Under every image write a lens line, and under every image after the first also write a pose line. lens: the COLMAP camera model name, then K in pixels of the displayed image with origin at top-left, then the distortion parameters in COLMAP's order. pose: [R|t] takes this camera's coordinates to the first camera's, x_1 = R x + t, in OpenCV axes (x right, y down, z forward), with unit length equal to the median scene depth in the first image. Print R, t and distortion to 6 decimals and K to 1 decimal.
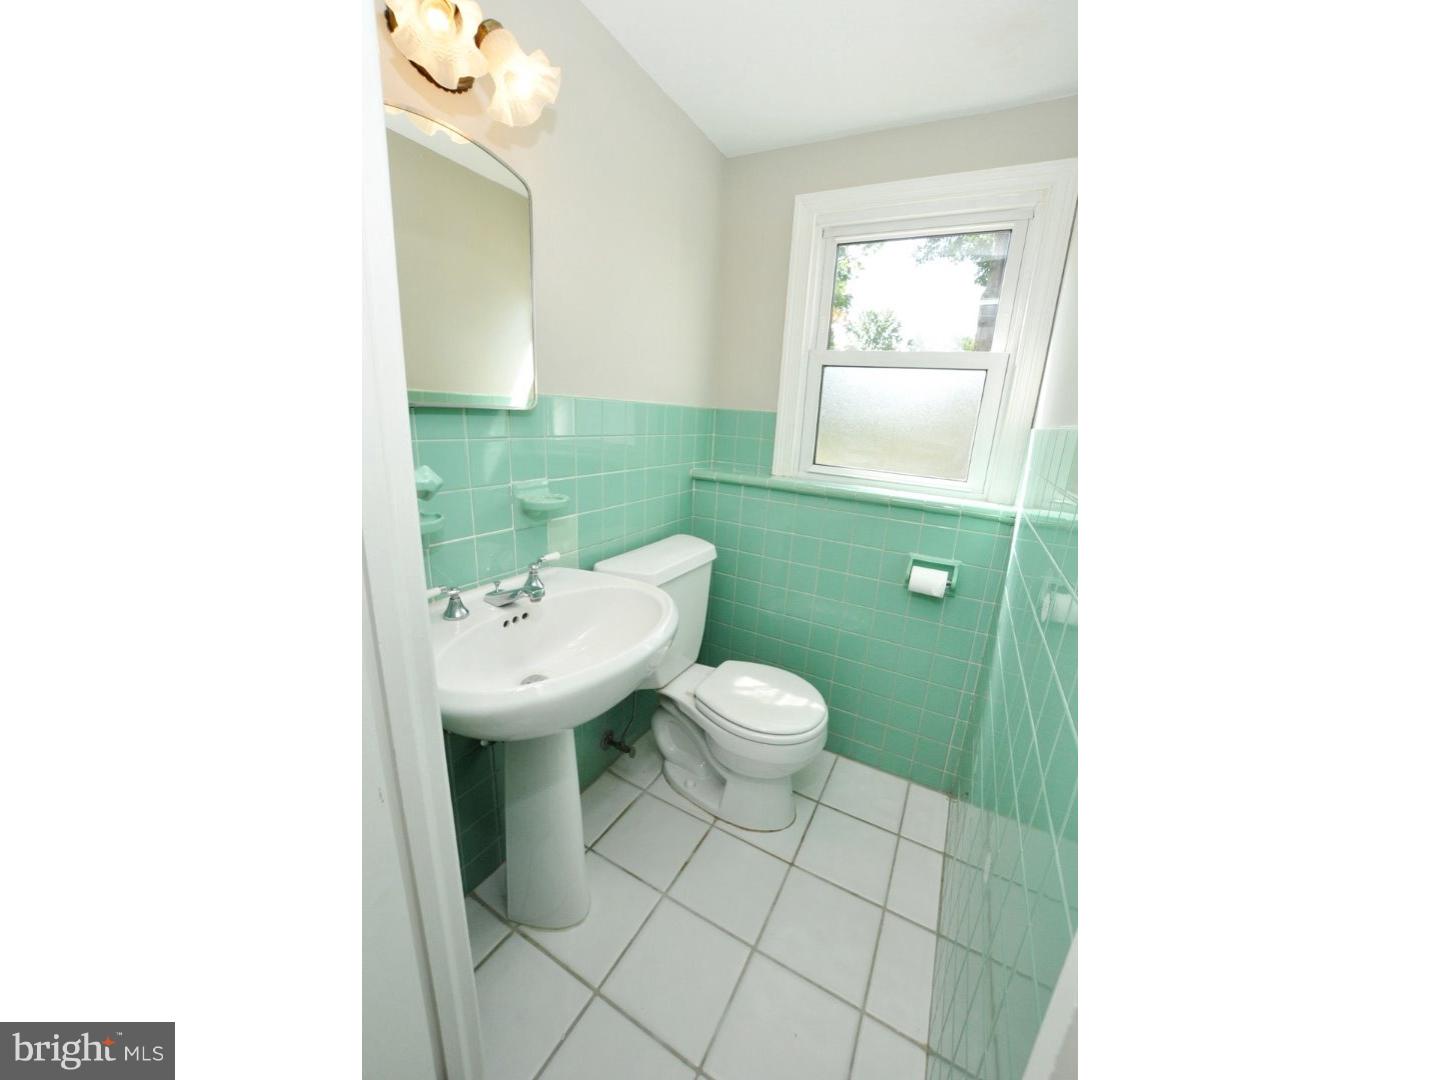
lens RADIAL K [[487.1, 0, 720.0], [0, 487.1, 540.0], [0, 0, 1]] dist [0.000126, 0.000081]
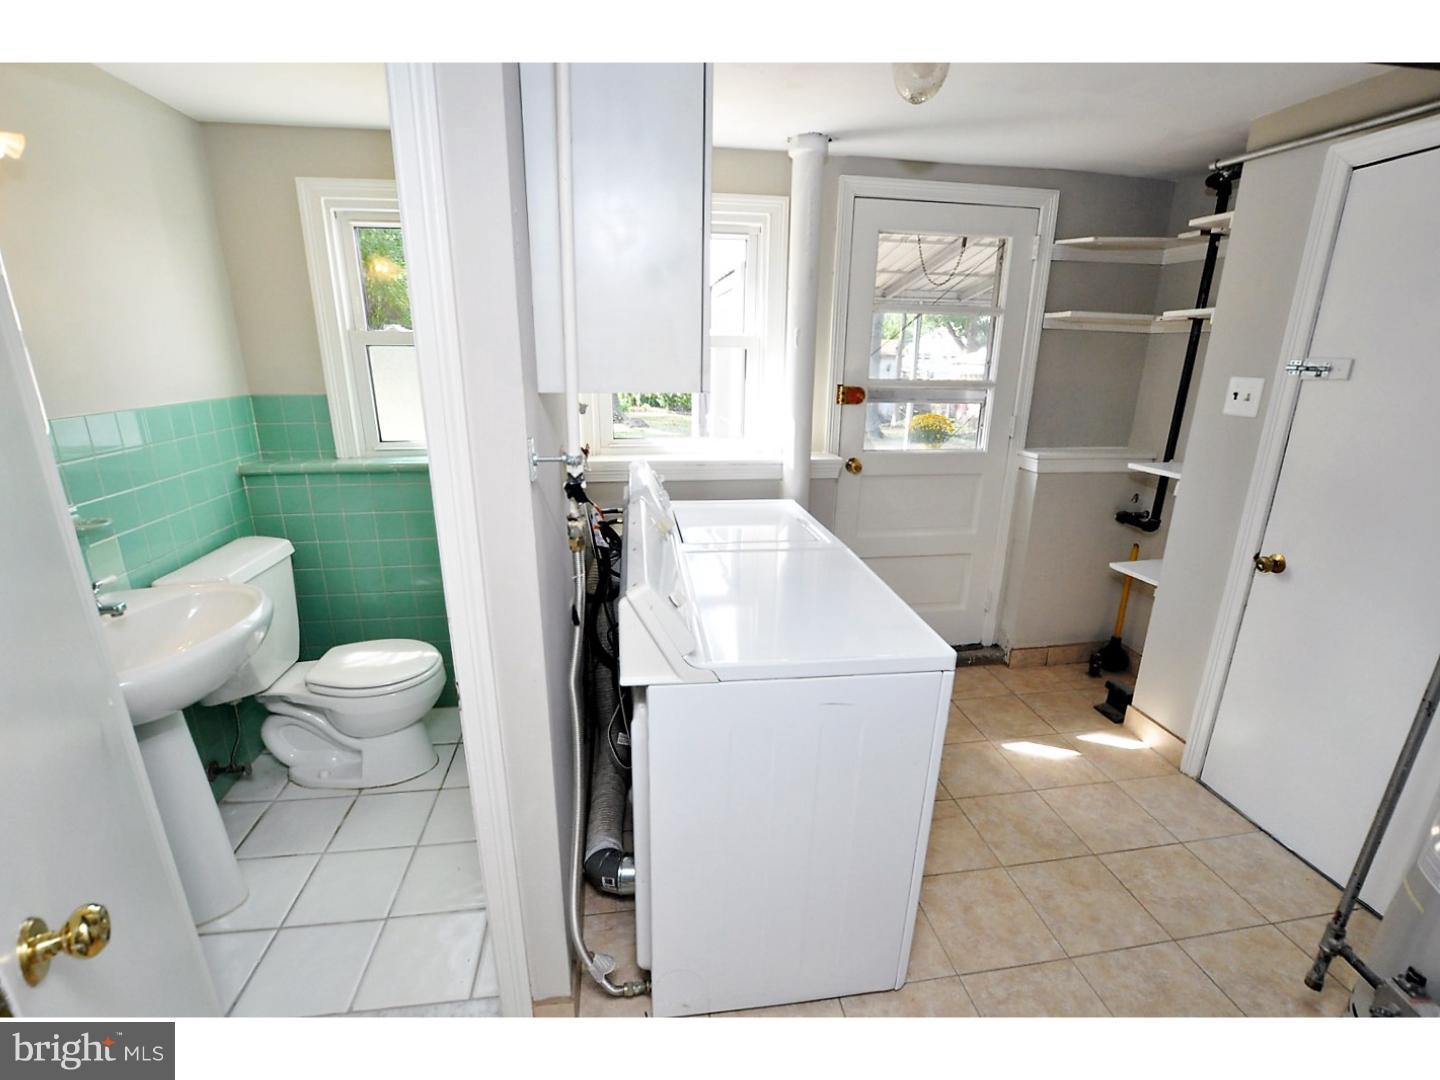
lens RADIAL K [[640.6, 0, 725.1], [0, 640.6, 536.2], [0, 0, 1]] dist [-0.024494, 0.001410]
pose [[0.798380, -0.219875, 0.560575, -0.023399], [0.192688, 0.975287, 0.108107, 0.035280], [-0.570491, 0.021706, 0.821017, -0.544927]]
